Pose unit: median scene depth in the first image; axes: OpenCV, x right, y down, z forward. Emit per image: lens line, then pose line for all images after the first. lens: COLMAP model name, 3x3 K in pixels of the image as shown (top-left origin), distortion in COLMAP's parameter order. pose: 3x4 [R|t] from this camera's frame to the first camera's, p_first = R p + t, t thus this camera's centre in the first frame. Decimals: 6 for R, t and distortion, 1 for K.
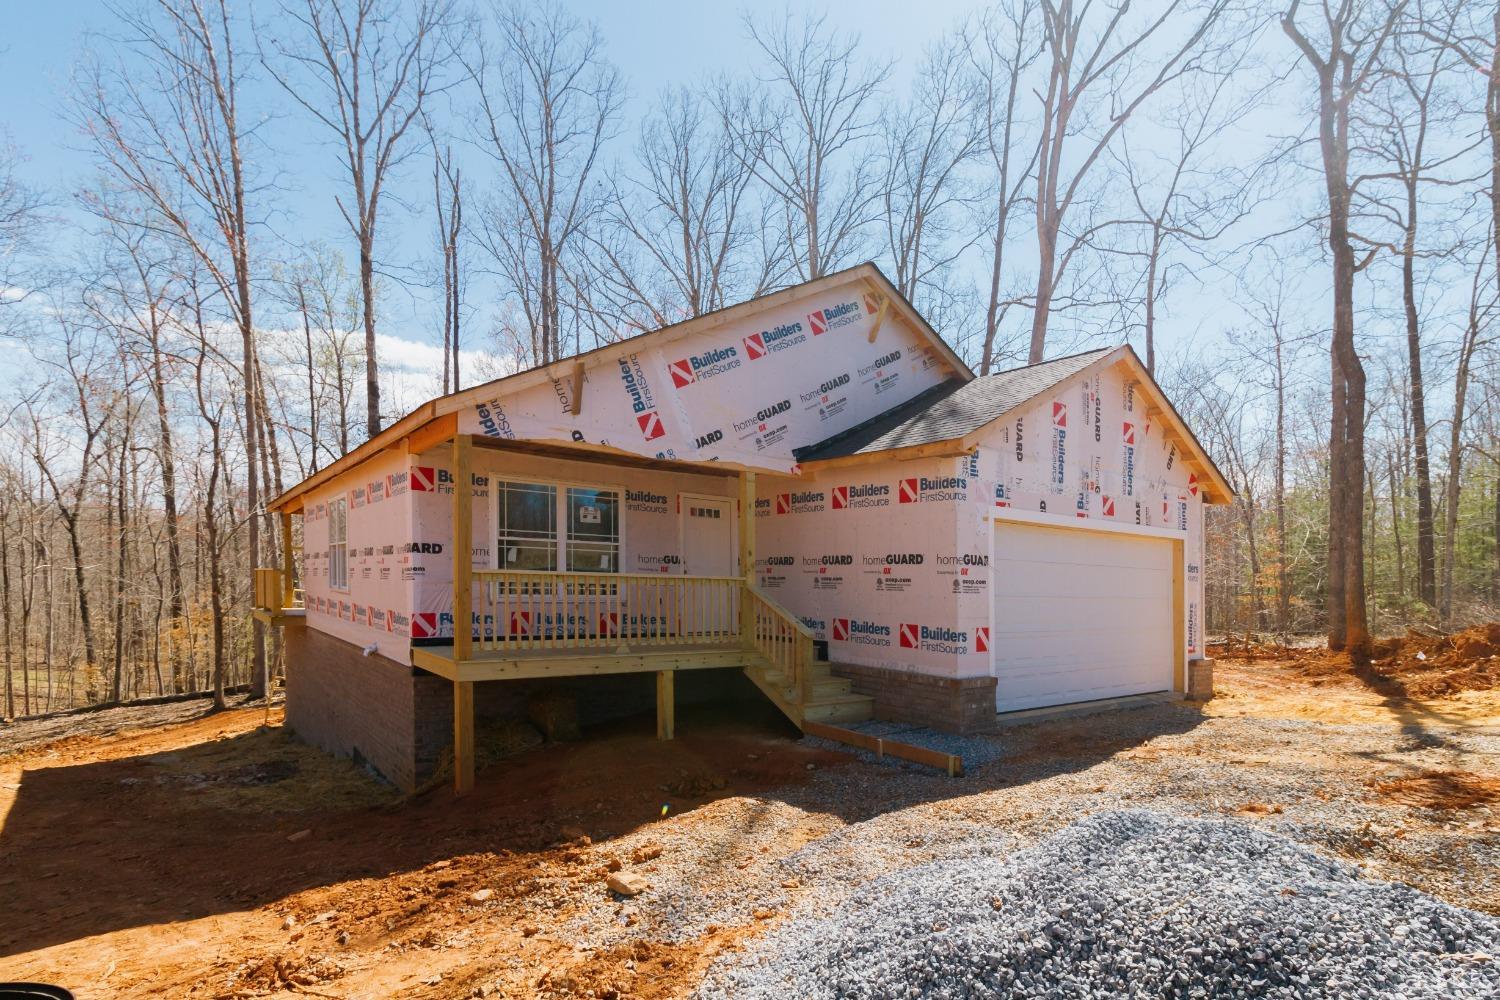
lens RADIAL K [[707.2, 0, 758.1], [0, 707.2, 603.6], [0, 0, 1]] dist [0.001803, 0.000713]
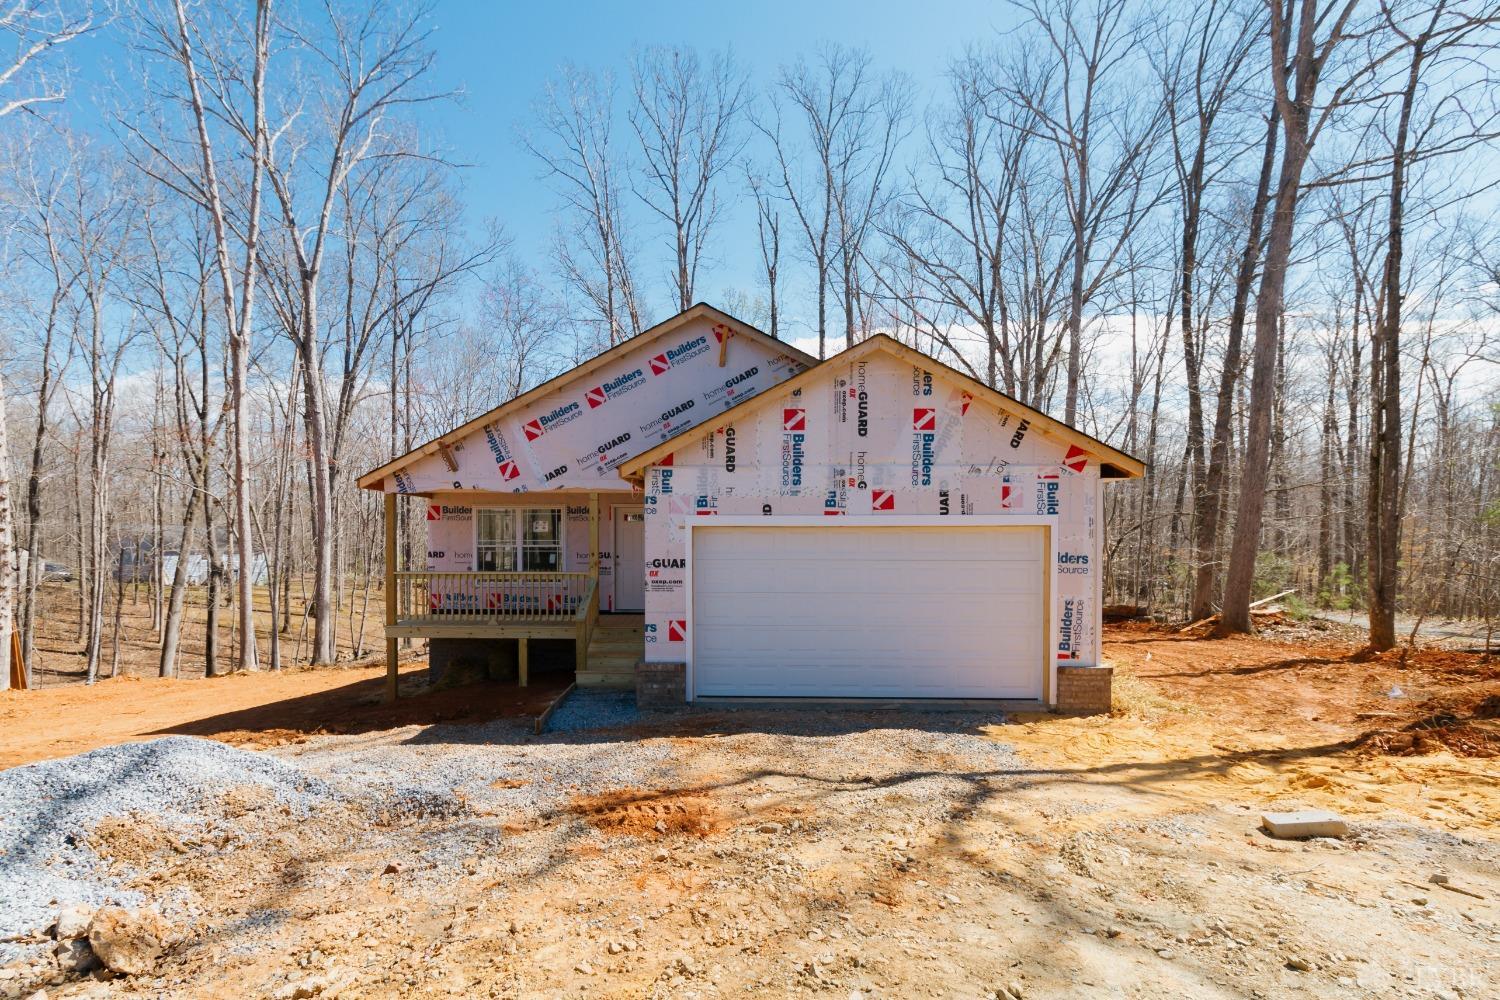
lens RADIAL K [[675.5, 0, 767.6], [0, 675.5, 566.4], [0, 0, 1]] dist [0.003474, 0.000141]
pose [[0.806565, 0.005677, -0.591119, 1.043040], [0.000968, 0.999940, 0.010923, -0.064581], [0.591145, -0.009382, 0.806511, 0.176800]]
